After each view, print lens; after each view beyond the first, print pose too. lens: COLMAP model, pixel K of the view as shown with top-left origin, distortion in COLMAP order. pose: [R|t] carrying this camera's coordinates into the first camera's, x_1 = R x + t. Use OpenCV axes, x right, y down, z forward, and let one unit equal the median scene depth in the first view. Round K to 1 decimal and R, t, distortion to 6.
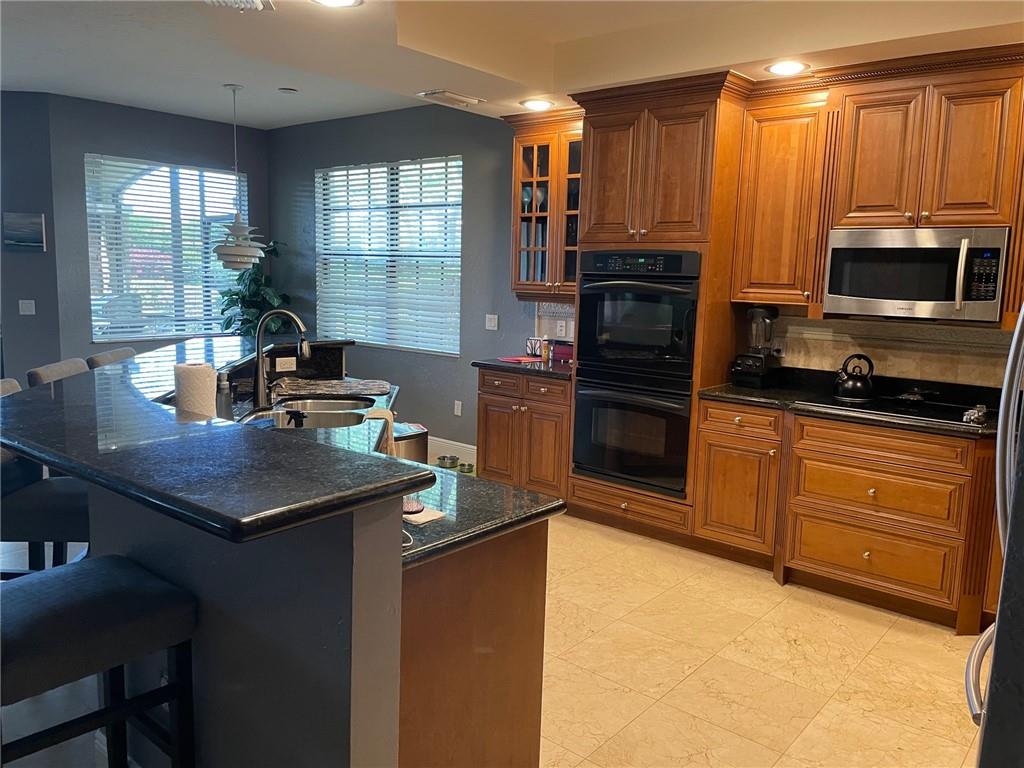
lens RADIAL K [[777.9, 0, 512.0], [0, 777.9, 384.0], [0, 0, 1]] dist [0.010908, 0.003268]
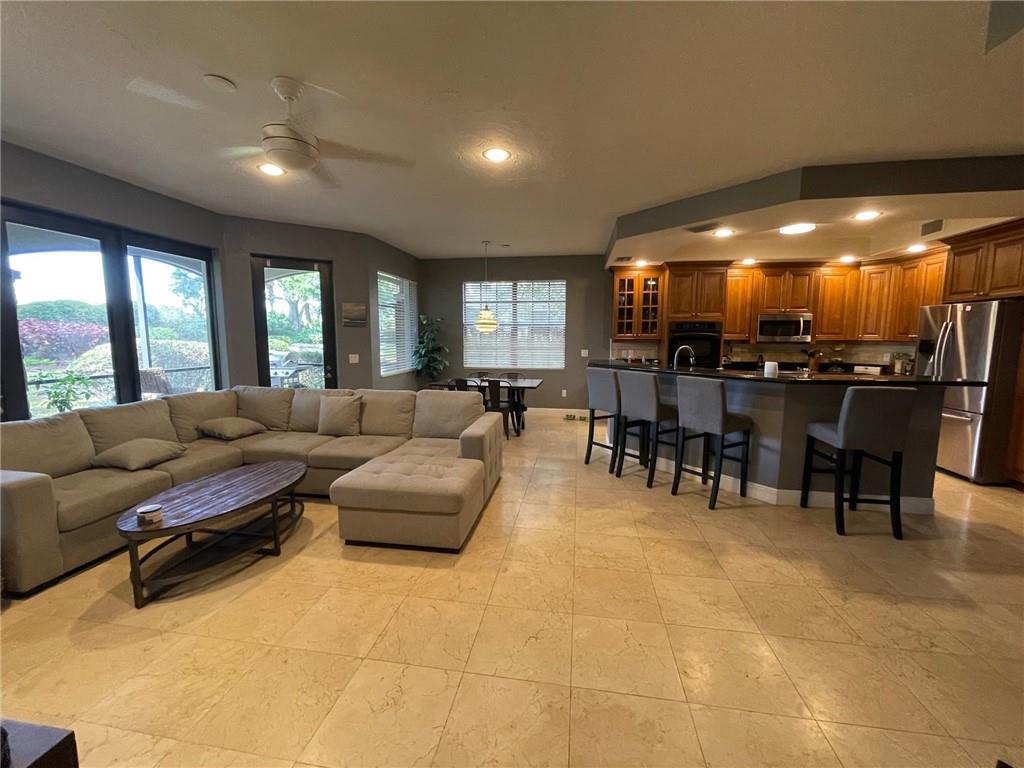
lens RADIAL K [[418.5, 0, 512.0], [0, 418.5, 384.0], [0, 0, 1]] dist [-0.001523, -0.000063]
pose [[0.857363, -0.086105, 0.507459, -0.789858], [0.096112, 0.995349, 0.006507, -0.017181], [-0.505660, 0.043194, 0.861651, 0.051214]]
